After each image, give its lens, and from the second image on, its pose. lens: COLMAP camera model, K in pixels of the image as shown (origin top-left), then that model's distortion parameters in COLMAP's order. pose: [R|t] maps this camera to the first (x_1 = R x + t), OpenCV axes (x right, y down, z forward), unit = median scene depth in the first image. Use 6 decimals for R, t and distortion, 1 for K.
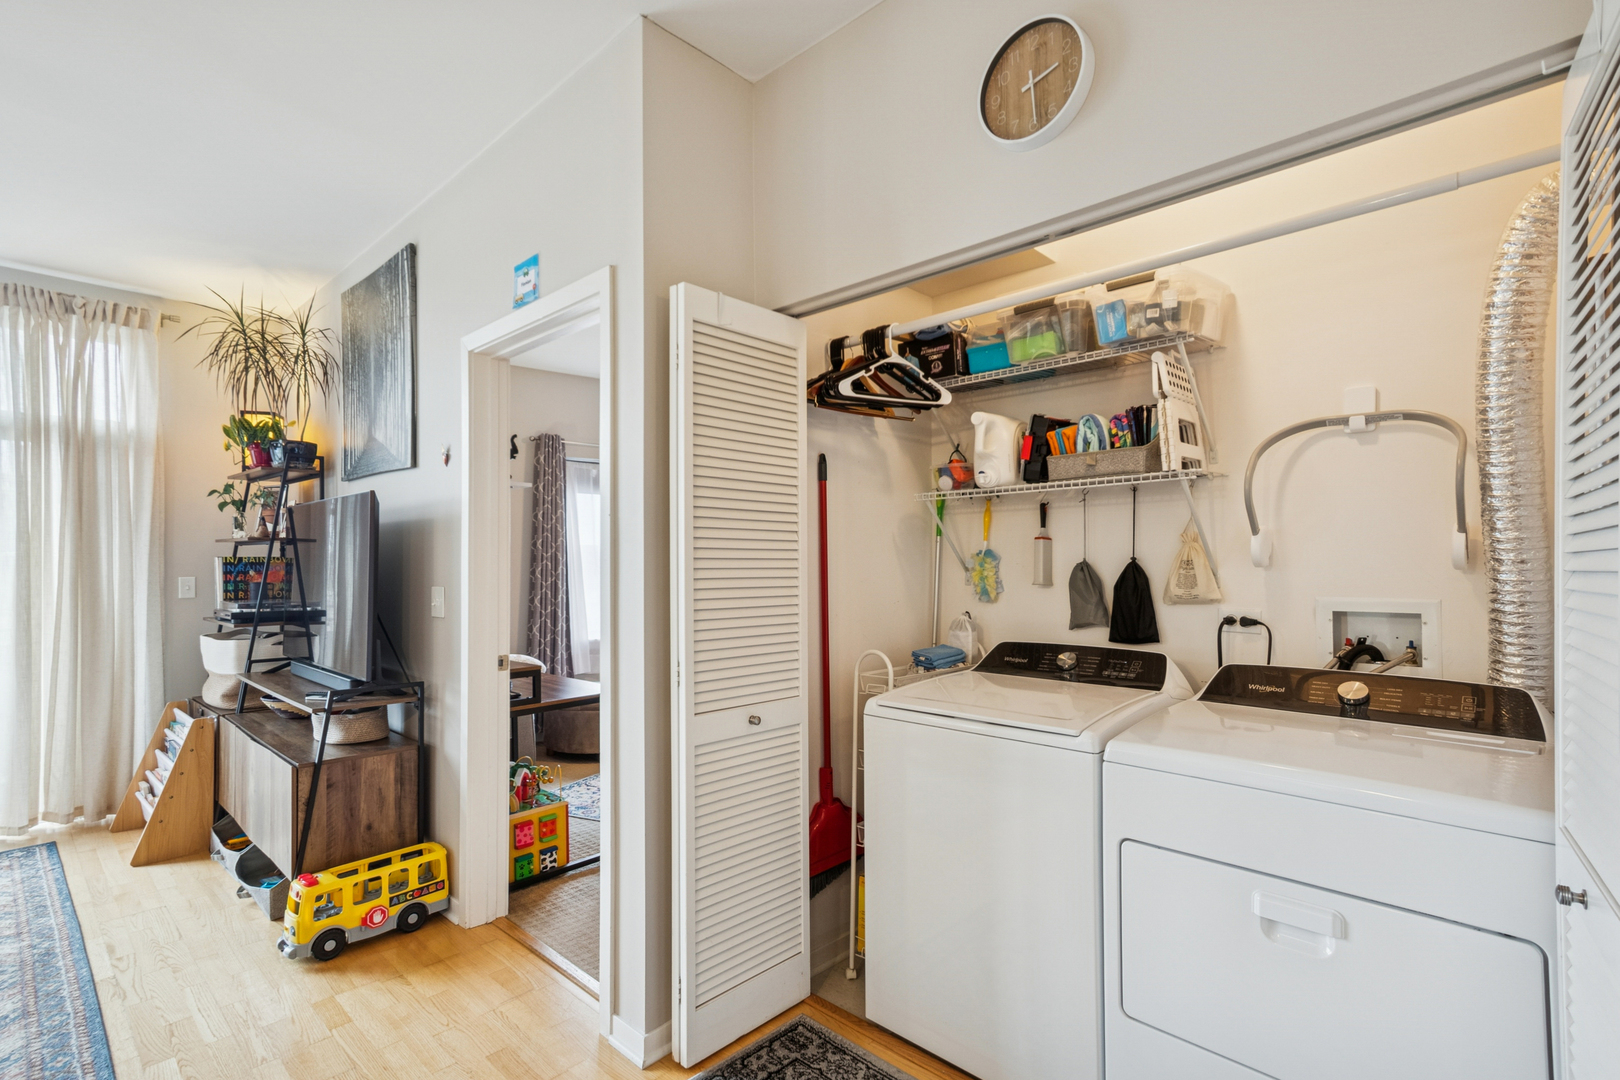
lens RADIAL K [[767.1, 0, 814.8], [0, 767.1, 561.9], [0, 0, 1]] dist [0.019029, 0.000400]
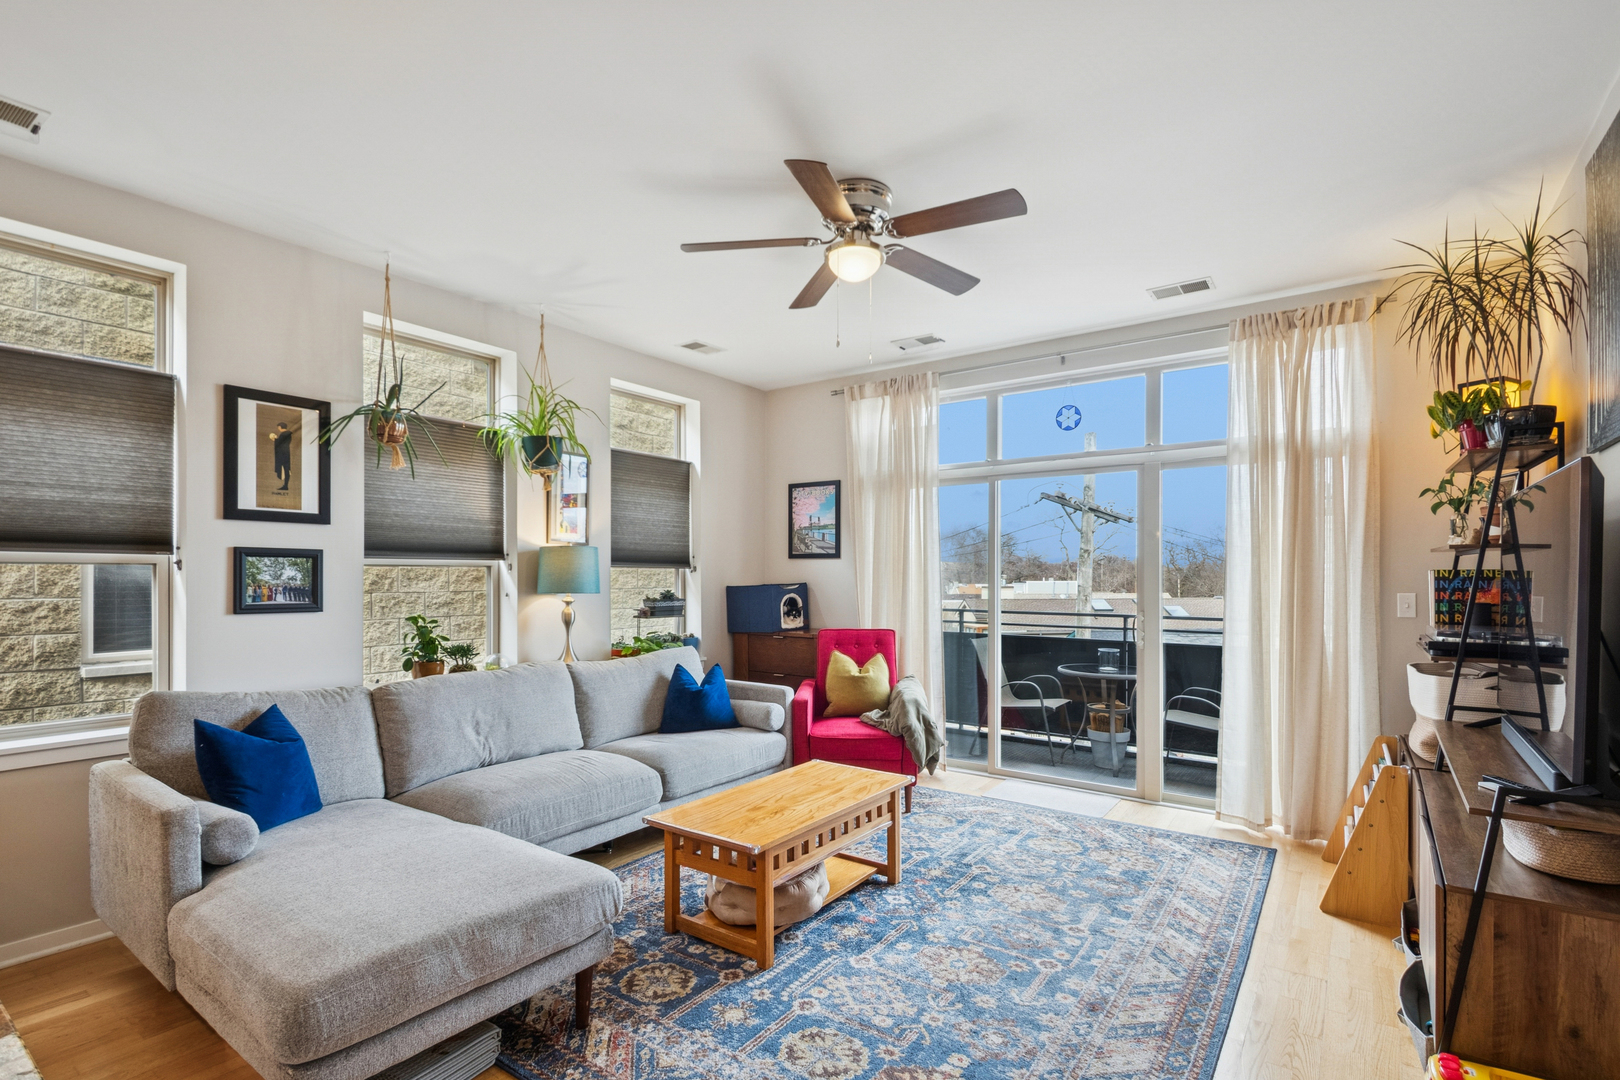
lens RADIAL K [[763.3, 0, 815.3], [0, 763.3, 573.9], [0, 0, 1]] dist [0.020337, -0.015296]
pose [[0.142178, 0.001044, -0.989841, -0.062556], [0.001959, 0.999997, 0.001337, -0.004859], [0.989839, -0.002130, 0.142176, 0.254633]]
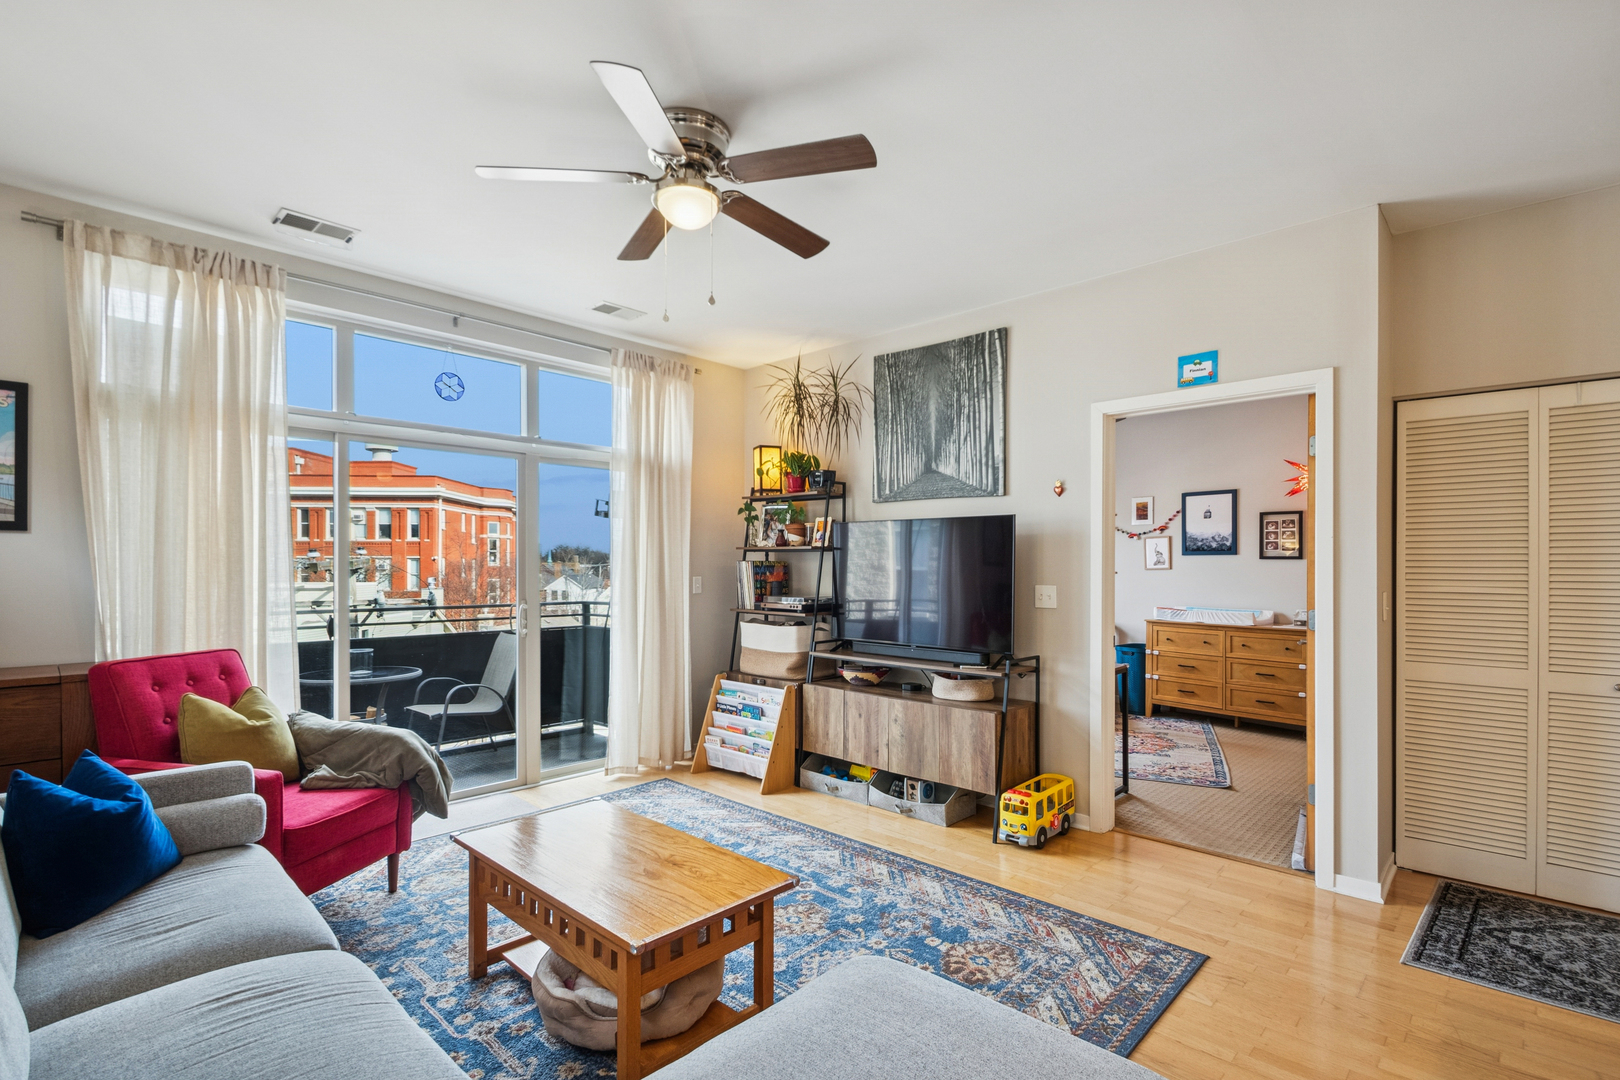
lens RADIAL K [[762.2, 0, 818.8], [0, 762.2, 568.5], [0, 0, 1]] dist [0.017690, -0.000152]
pose [[0.999975, 0.004327, 0.005625, -0.689242], [-0.004369, 0.999963, 0.007470, -0.004663], [-0.005593, -0.007494, 0.999956, -0.258089]]
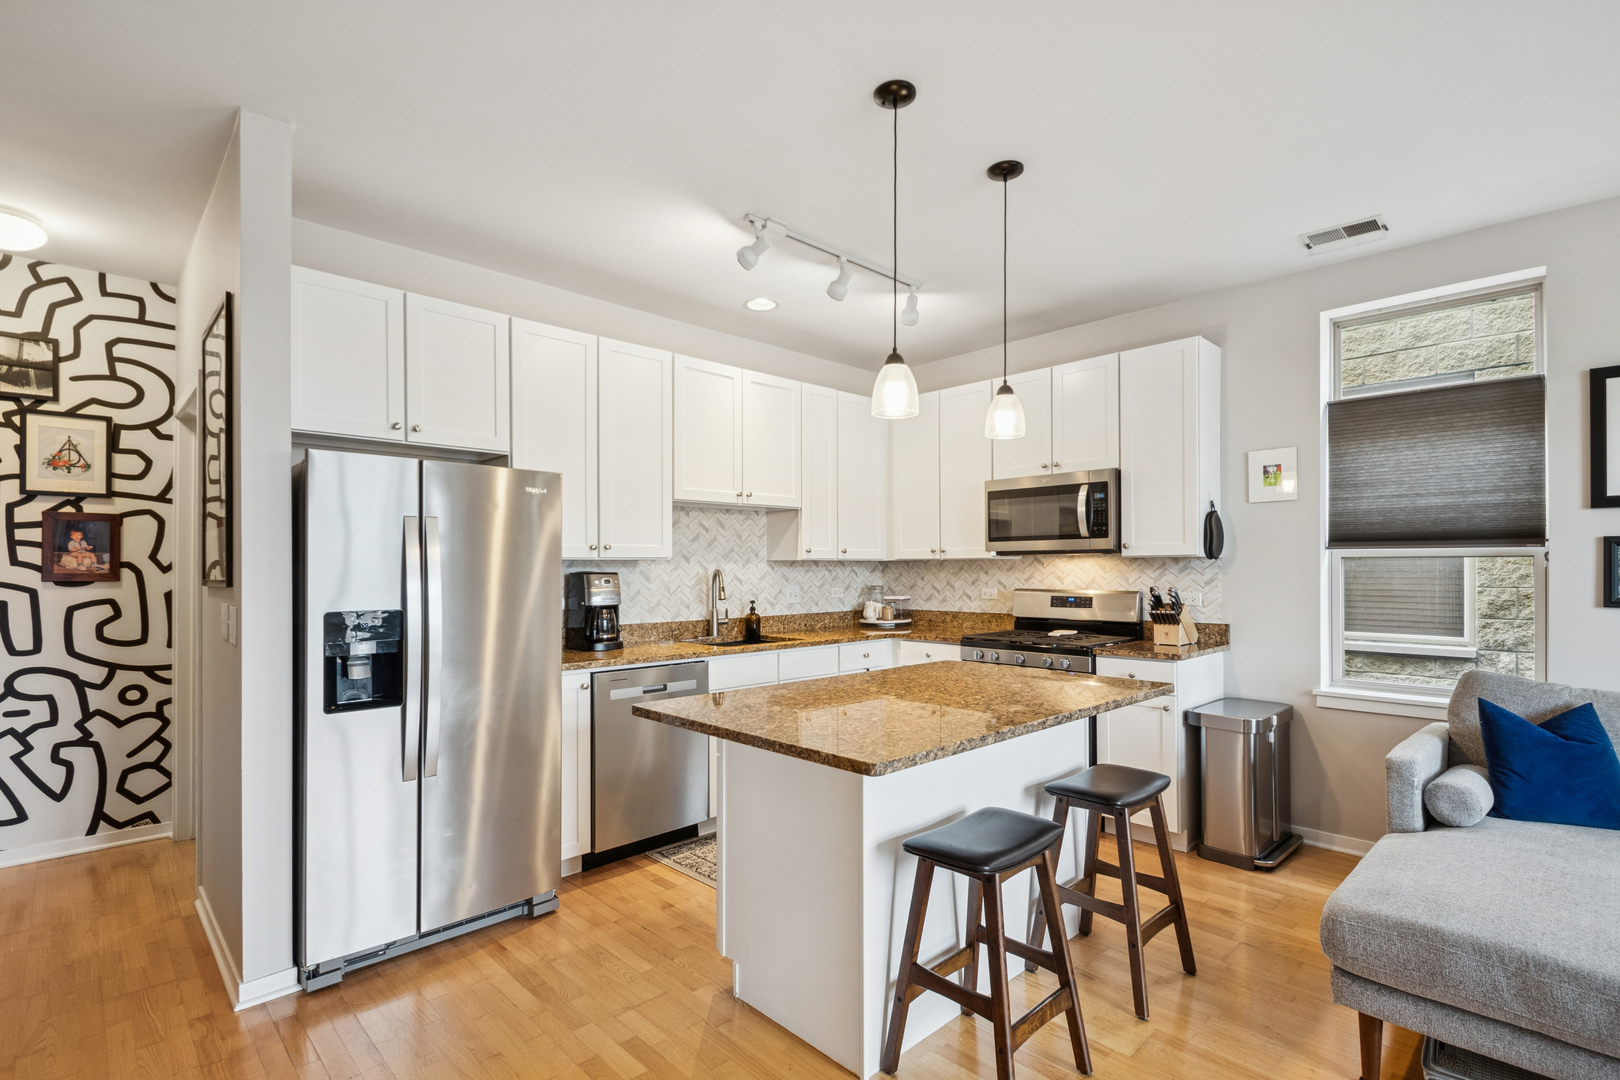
lens RADIAL K [[770.7, 0, 805.1], [0, 770.7, 562.7], [0, 0, 1]] dist [-0.000163, -0.000462]
pose [[-0.998908, 0.004612, 0.046489, -0.186426], [0.004191, 0.999949, -0.009147, -0.003556], [-0.046528, -0.008943, -0.998877, 0.565212]]
